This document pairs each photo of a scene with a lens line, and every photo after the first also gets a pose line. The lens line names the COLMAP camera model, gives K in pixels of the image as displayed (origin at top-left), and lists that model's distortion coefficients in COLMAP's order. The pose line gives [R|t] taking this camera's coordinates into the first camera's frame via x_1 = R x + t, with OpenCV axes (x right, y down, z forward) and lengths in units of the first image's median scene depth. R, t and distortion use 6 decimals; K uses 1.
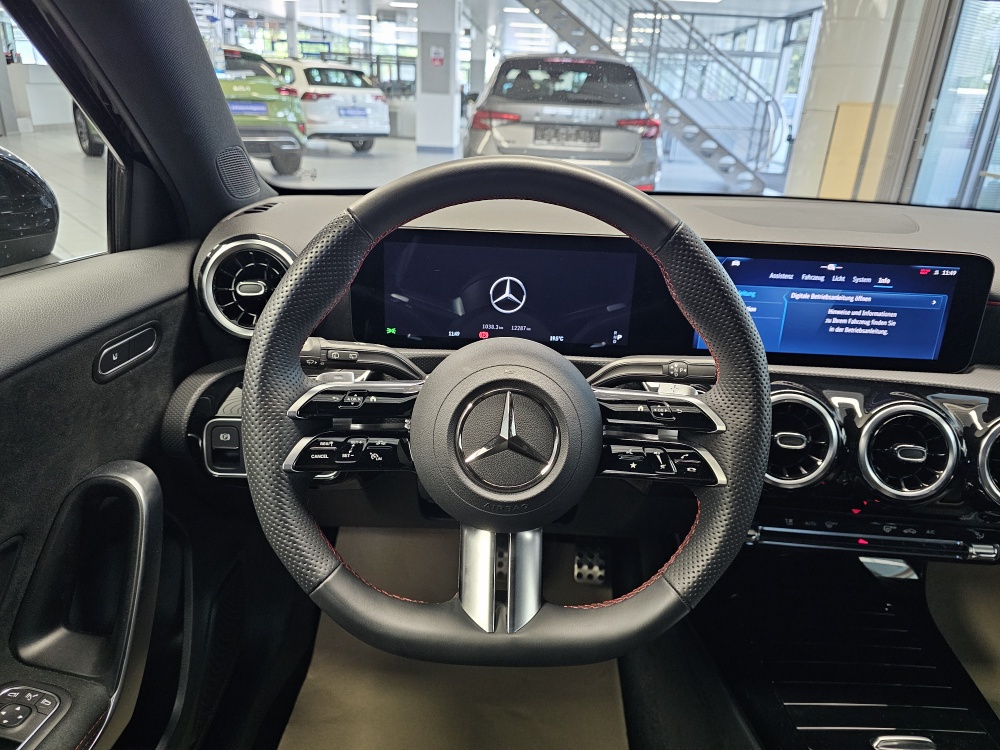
lens RADIAL K [[681.4, 0, 498.0], [0, 681.4, 380.4], [0, 0, 1]] dist [0.032230, -0.036860]
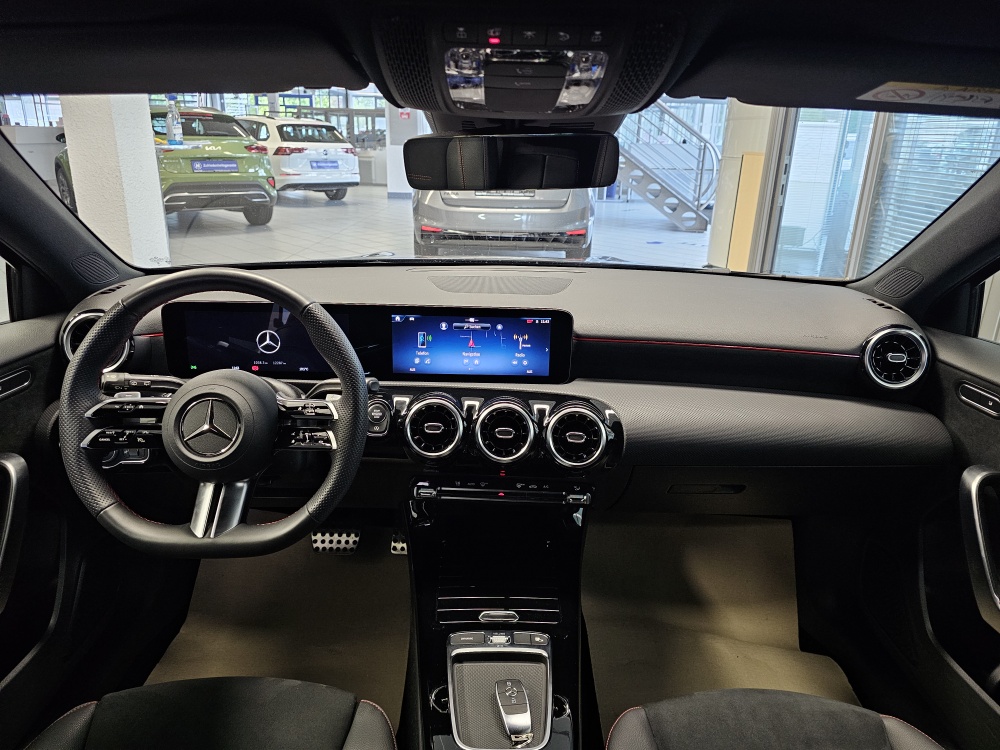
lens RADIAL K [[667.3, 0, 490.5], [0, 667.3, 371.7], [0, 0, 1]] dist [0.009230, 0.001222]
pose [[0.999352, -0.030817, 0.018607, 0.539163], [0.031928, 0.997521, -0.062709, 0.058766], [-0.016628, 0.063263, 0.997858, -0.569544]]
